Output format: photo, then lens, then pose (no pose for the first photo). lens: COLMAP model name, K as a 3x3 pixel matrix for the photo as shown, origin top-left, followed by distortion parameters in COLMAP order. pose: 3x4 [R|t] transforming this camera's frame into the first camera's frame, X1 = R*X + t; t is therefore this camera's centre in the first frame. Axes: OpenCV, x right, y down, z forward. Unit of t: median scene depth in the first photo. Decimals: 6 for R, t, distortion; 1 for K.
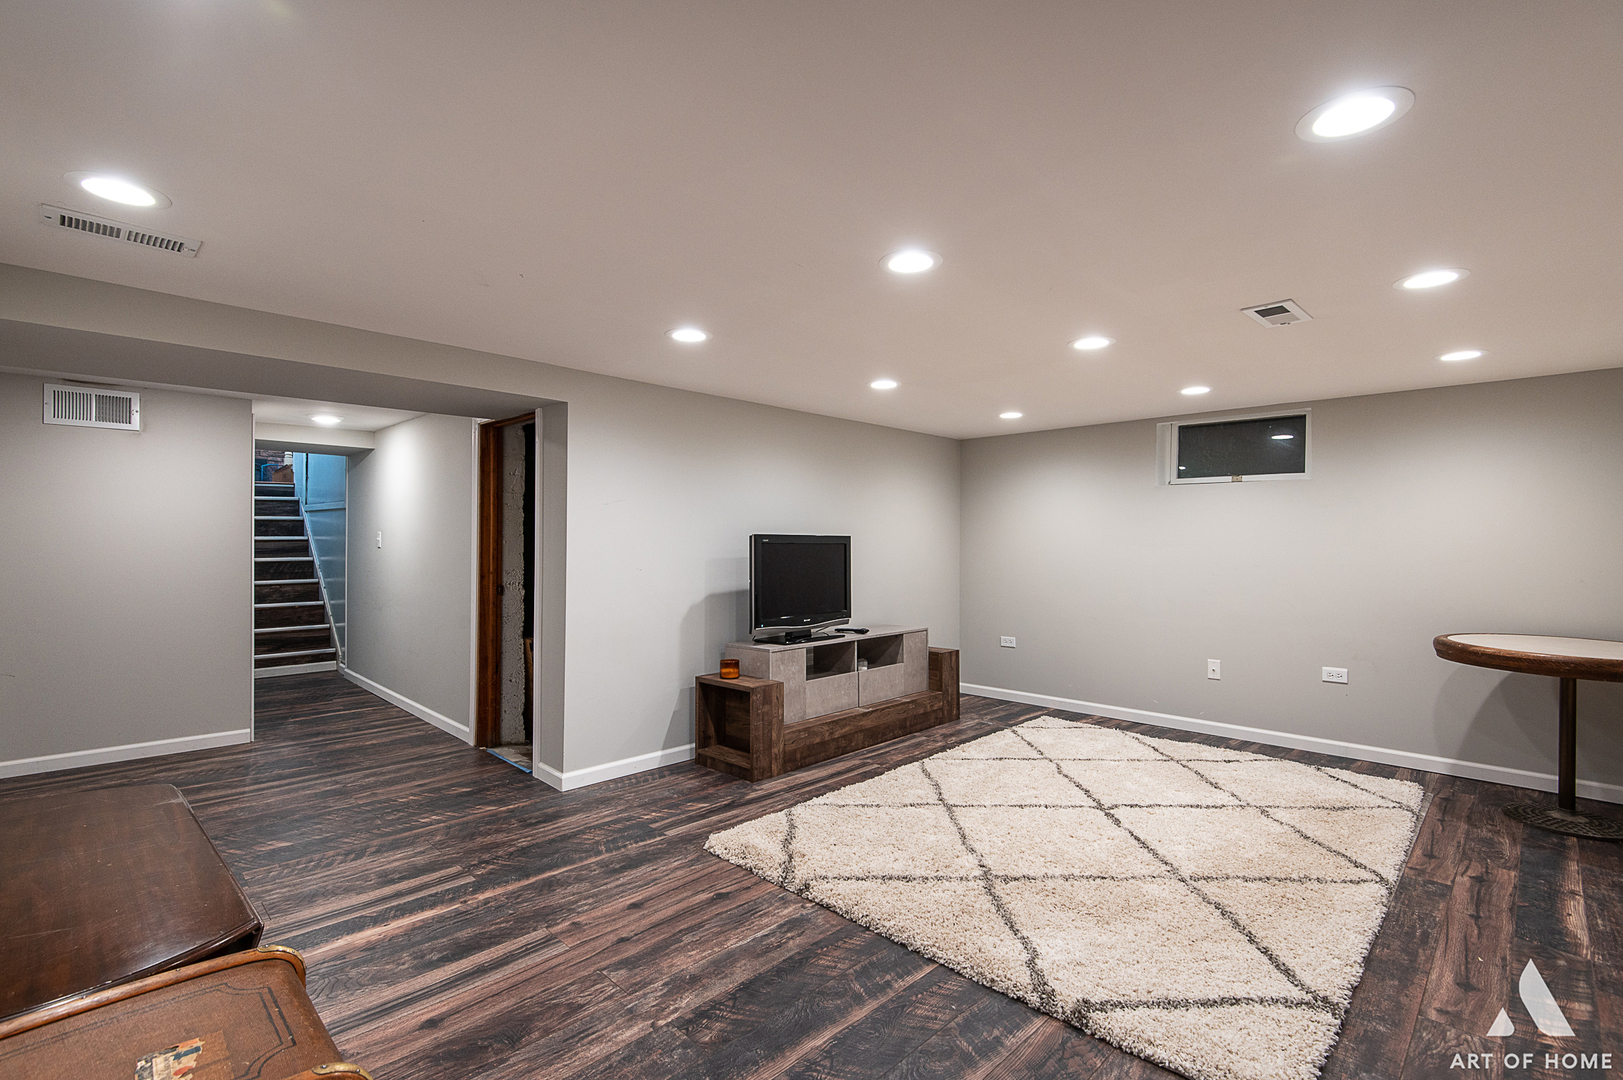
lens RADIAL K [[730.4, 0, 802.0], [0, 730.4, 537.3], [0, 0, 1]] dist [0.016884, -0.001271]
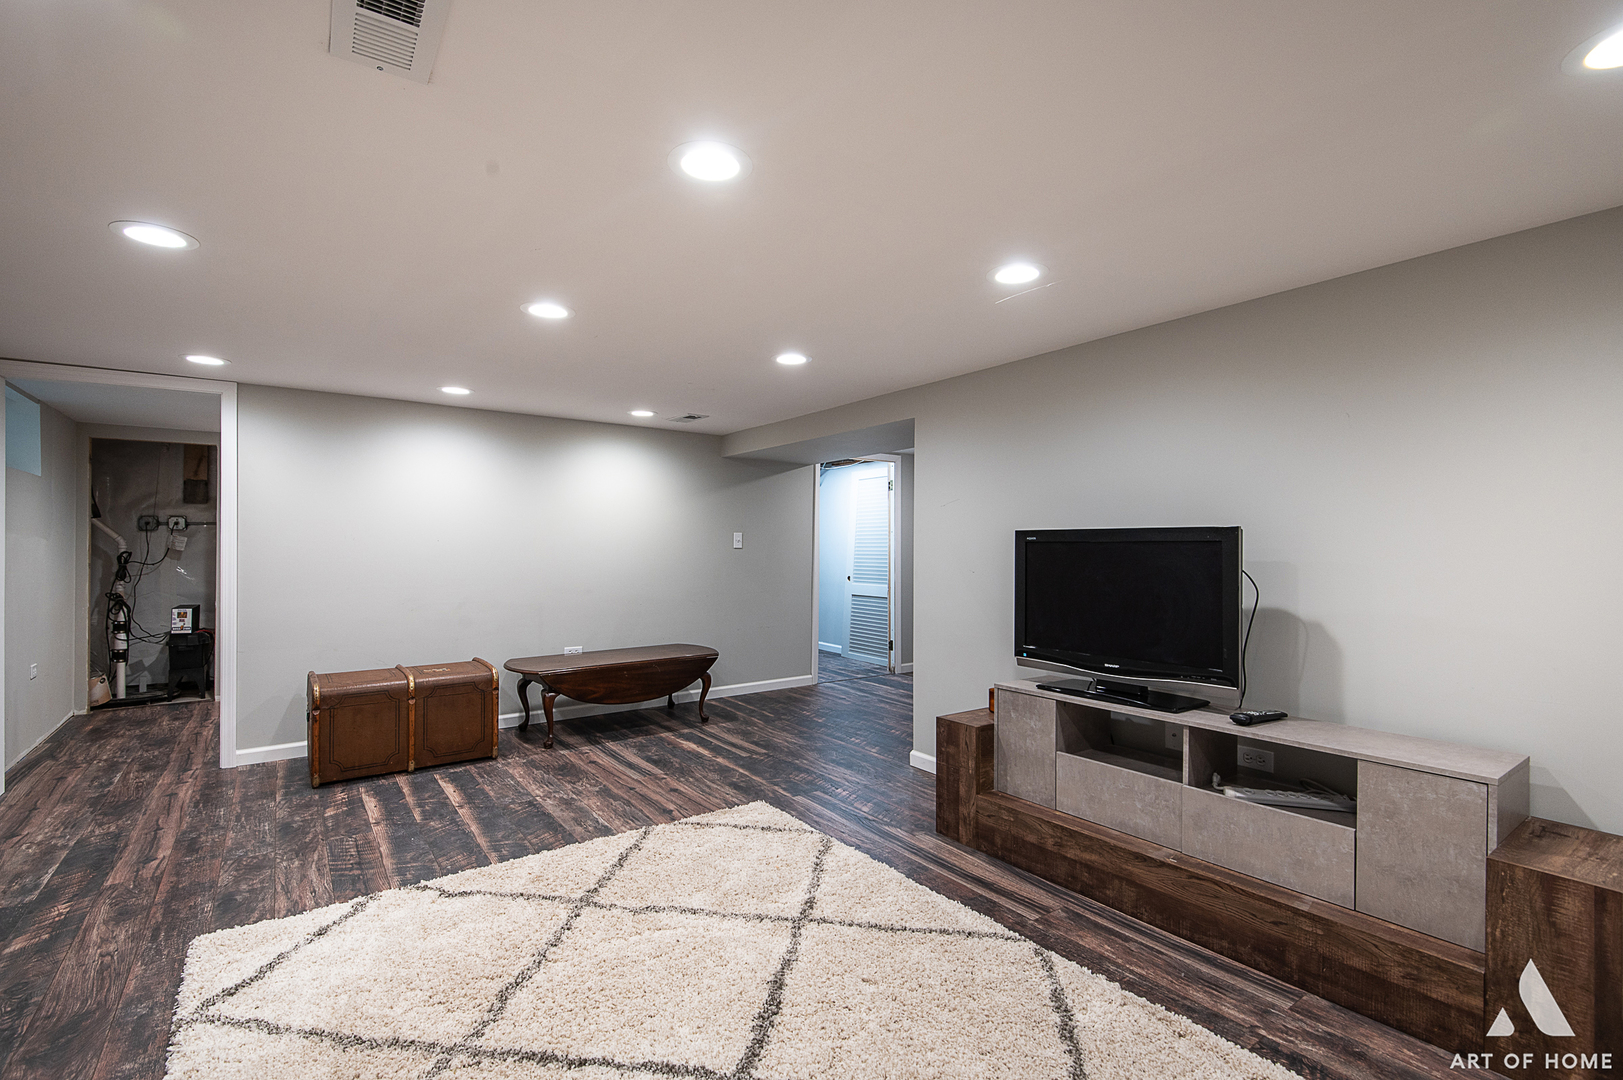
lens RADIAL K [[730.4, 0, 801.1], [0, 730.4, 549.2], [0, 0, 1]] dist [0.016884, -0.001271]
pose [[-0.152103, 0.005263, -0.988351, 1.045093], [0.003408, 0.999983, 0.004801, 0.015884], [0.988359, -0.002638, -0.152118, 1.317835]]
